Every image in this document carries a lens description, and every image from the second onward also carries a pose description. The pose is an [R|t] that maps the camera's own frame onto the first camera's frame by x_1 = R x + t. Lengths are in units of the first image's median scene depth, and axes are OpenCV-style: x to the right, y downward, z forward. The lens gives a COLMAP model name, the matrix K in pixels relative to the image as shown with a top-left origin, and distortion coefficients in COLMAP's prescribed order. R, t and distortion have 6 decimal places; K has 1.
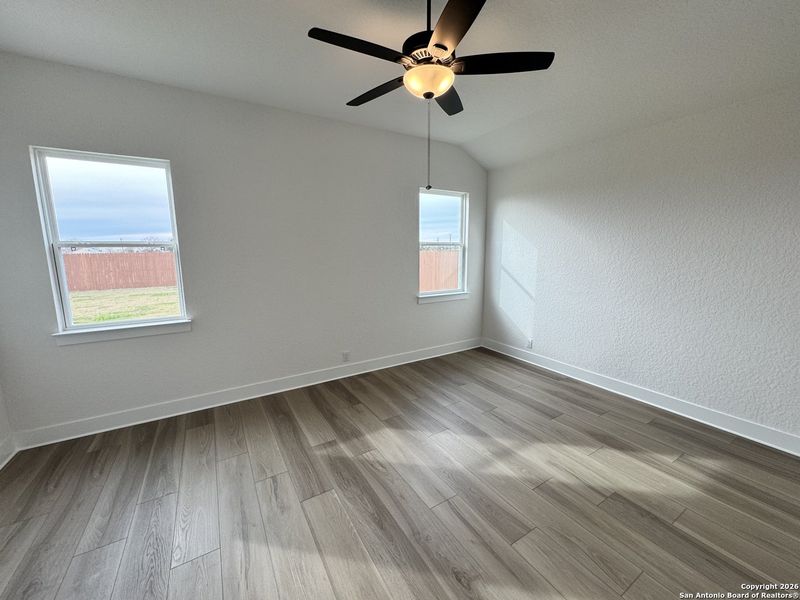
lens RADIAL K [[318.8, 0, 401.9], [0, 318.8, 304.4], [0, 0, 1]] dist [-0.004238, 0.001244]
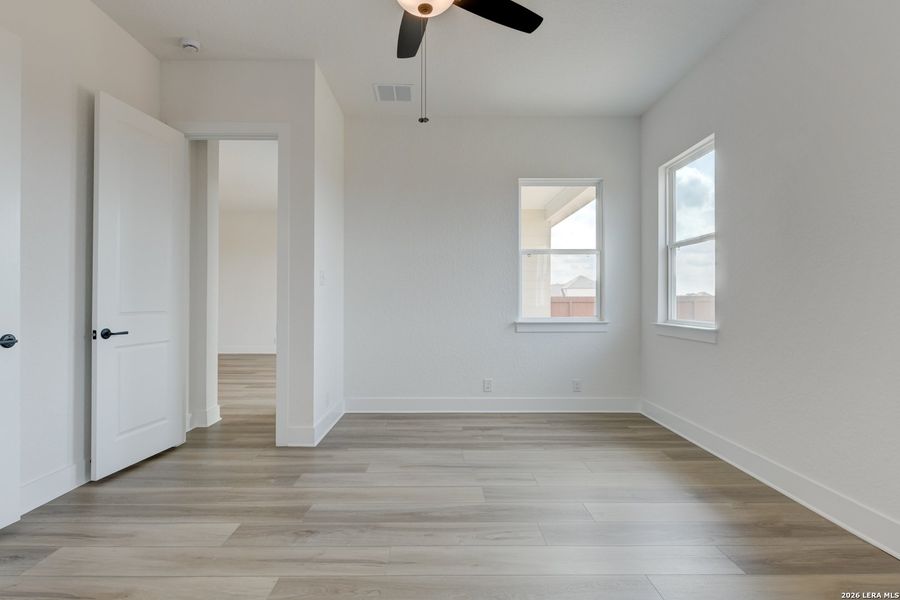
lens RADIAL K [[456.6, 0, 450.5], [0, 456.6, 297.2], [0, 0, 1]] dist [-0.016890, -0.002183]
pose [[-0.516232, -0.001907, -0.856447, 0.572855], [-0.148126, 0.985126, 0.087091, -0.024105], [0.843542, 0.171821, -0.508836, 0.967488]]
